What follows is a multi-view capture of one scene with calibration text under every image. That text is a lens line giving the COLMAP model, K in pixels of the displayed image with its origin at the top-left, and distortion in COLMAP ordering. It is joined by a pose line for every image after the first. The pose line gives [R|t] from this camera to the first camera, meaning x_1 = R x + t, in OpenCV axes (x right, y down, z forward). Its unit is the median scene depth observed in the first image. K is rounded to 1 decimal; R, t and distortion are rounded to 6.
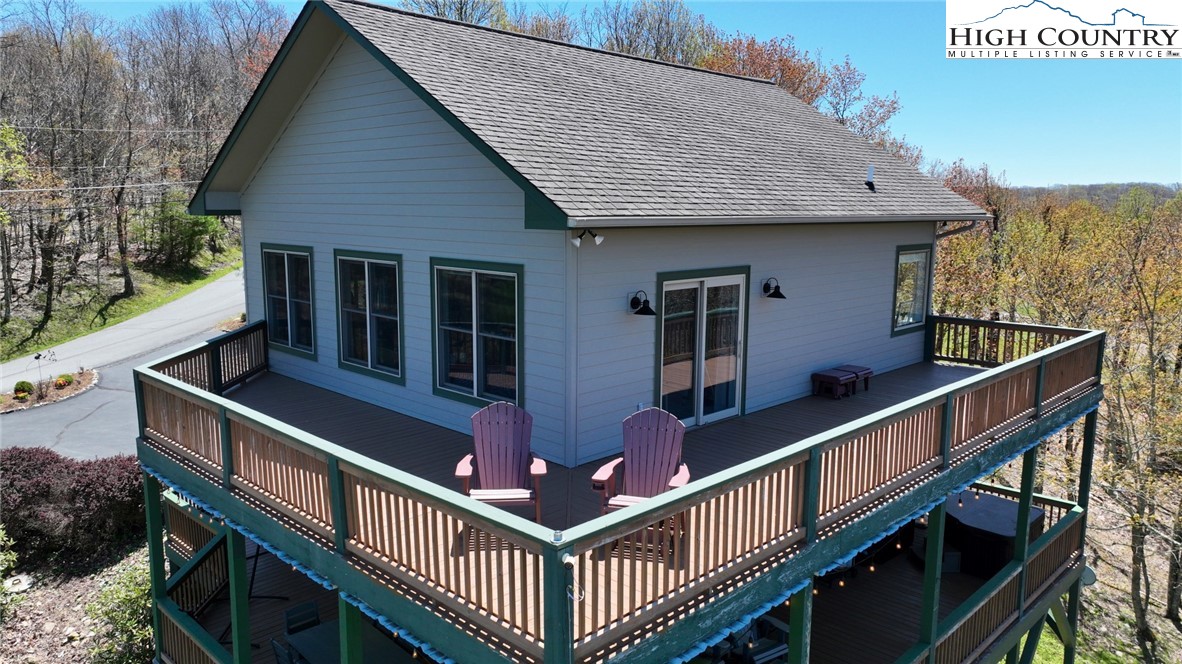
lens RADIAL K [[819.4, 0, 591.8], [0, 819.4, 329.1], [0, 0, 1]] dist [-0.005560, 0.014837]
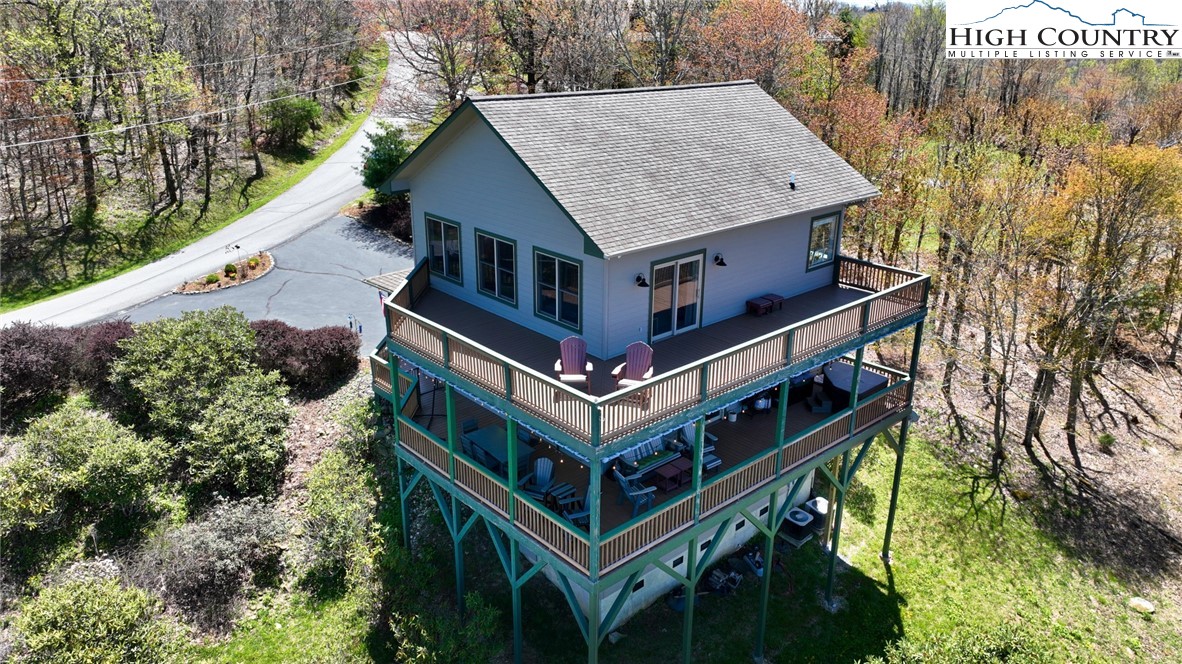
lens RADIAL K [[819.4, 0, 590.6], [0, 819.4, 330.6], [0, 0, 1]] dist [-0.005560, 0.014837]
pose [[0.997992, 0.022126, -0.059358, 0.051826], [-0.009348, 0.978199, 0.207459, -0.288680], [0.062654, -0.206487, 0.976441, -0.872484]]
